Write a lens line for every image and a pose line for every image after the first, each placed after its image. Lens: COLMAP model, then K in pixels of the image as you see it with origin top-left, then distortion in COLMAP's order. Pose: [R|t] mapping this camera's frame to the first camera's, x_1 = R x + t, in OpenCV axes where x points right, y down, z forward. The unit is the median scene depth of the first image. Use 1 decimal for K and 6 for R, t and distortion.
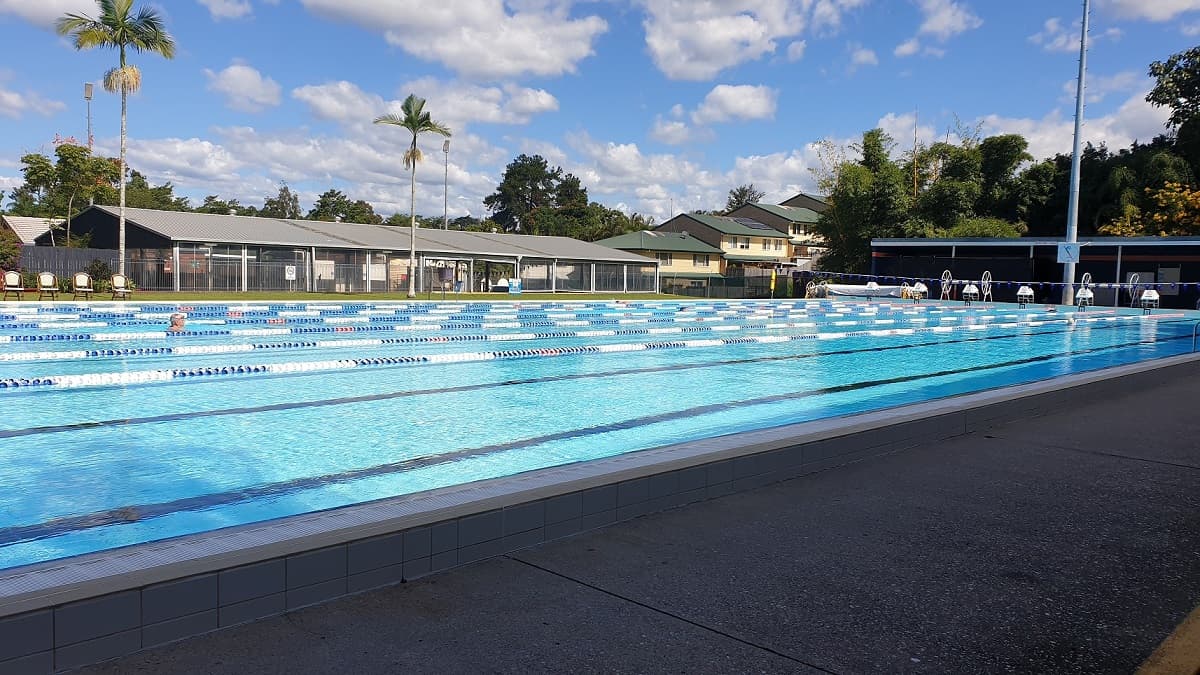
lens RADIAL K [[926.2, 0, 600.0], [0, 926.2, 337.5], [0, 0, 1]] dist [0.000238, -0.000575]
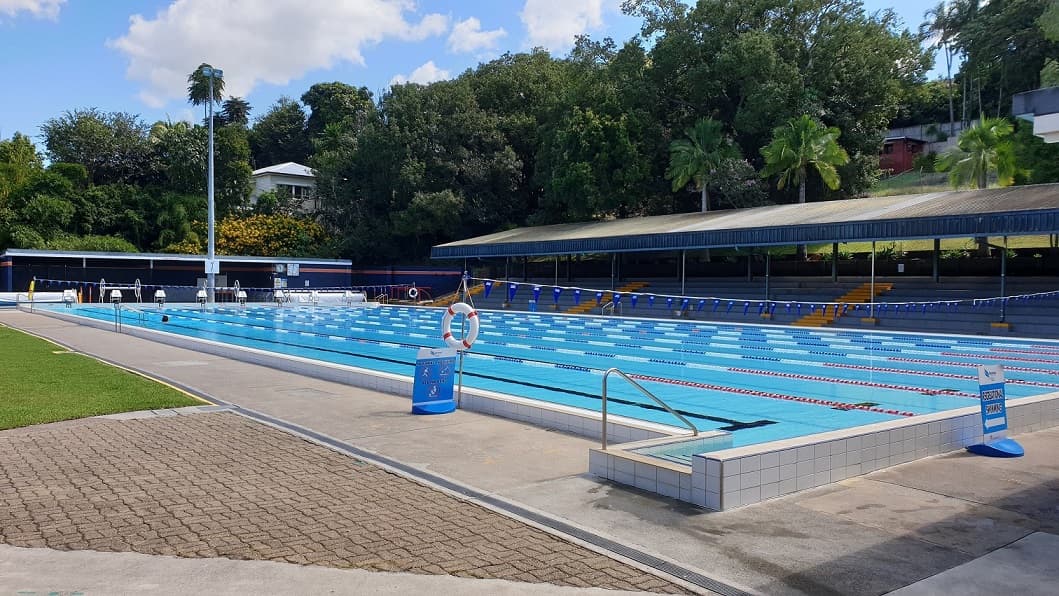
lens RADIAL K [[817.3, 0, 529.5], [0, 817.3, 298.0], [0, 0, 1]] dist [0.000238, -0.000575]
pose [[0.157415, -0.037421, 0.986823, -0.620567], [0.065088, 0.997502, 0.027443, -0.043112], [-0.985385, 0.059911, 0.159457, 0.306423]]
